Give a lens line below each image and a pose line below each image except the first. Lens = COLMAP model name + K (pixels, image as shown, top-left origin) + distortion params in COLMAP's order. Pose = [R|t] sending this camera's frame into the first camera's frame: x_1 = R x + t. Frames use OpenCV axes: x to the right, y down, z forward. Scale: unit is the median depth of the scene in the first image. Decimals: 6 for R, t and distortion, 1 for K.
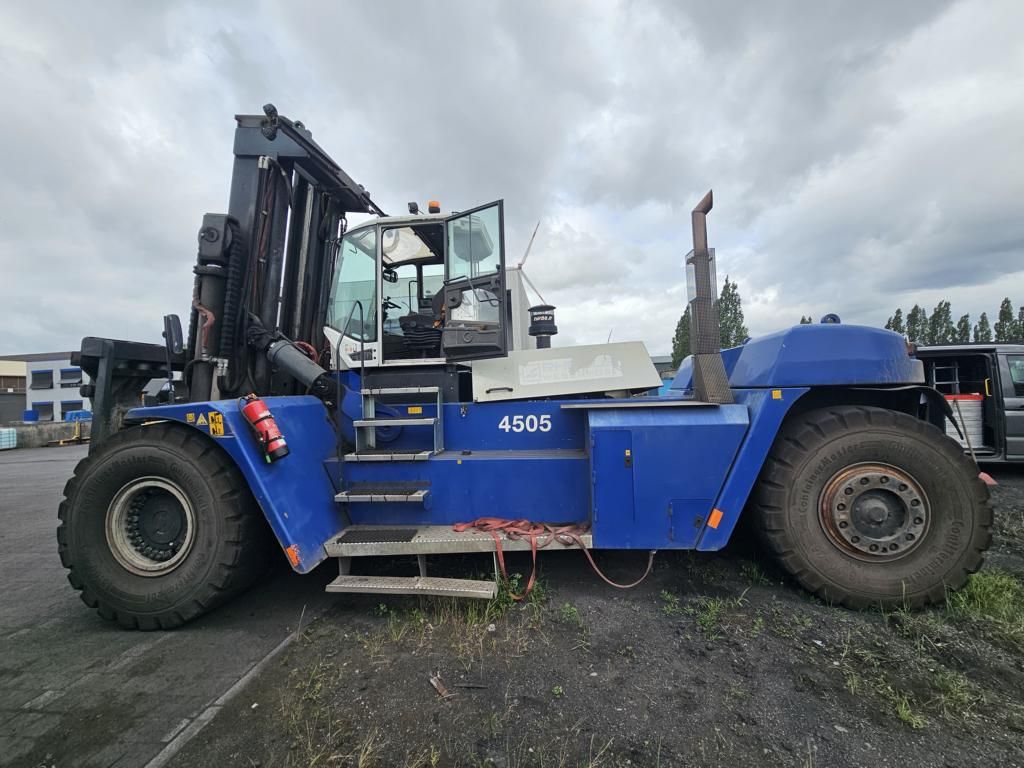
lens RADIAL K [[417.2, 0, 516.1], [0, 417.2, 377.2], [0, 0, 1]] dist [0.000807, 0.000582]
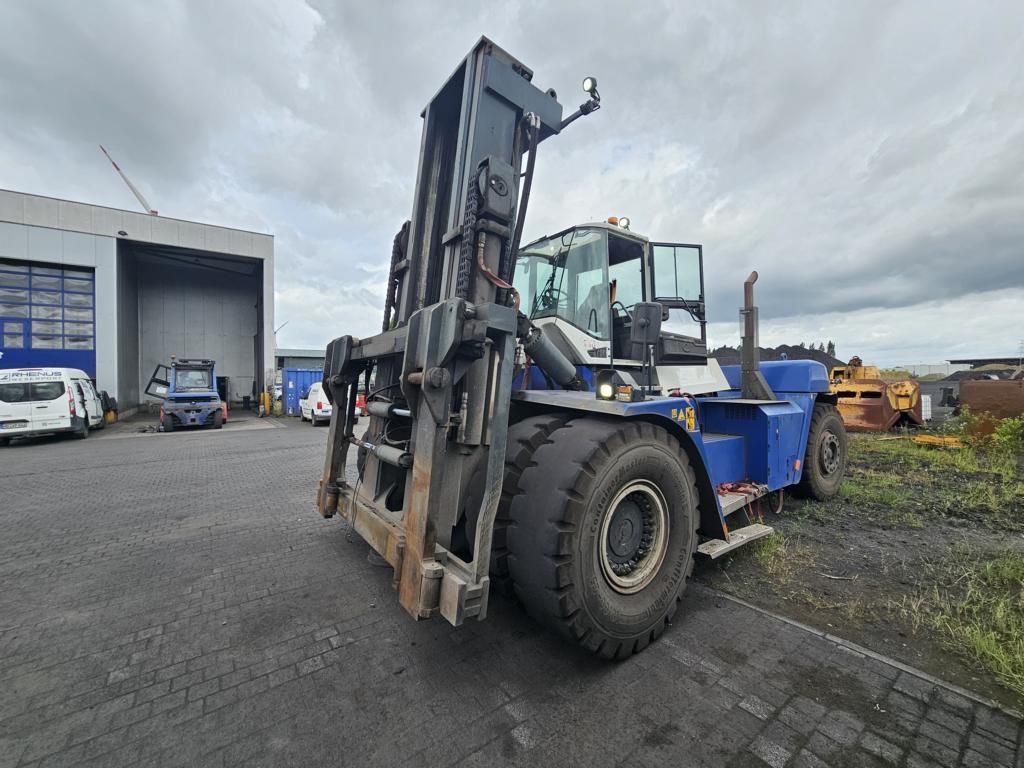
lens RADIAL K [[414.8, 0, 512.0], [0, 414.8, 384.0], [0, 0, 1]] dist [0.000017, 0.000074]
pose [[0.735362, 0.032426, 0.676898, -1.674682], [-0.046699, 0.998905, 0.002881, 0.043056], [-0.676063, -0.033729, 0.736071, 0.536451]]
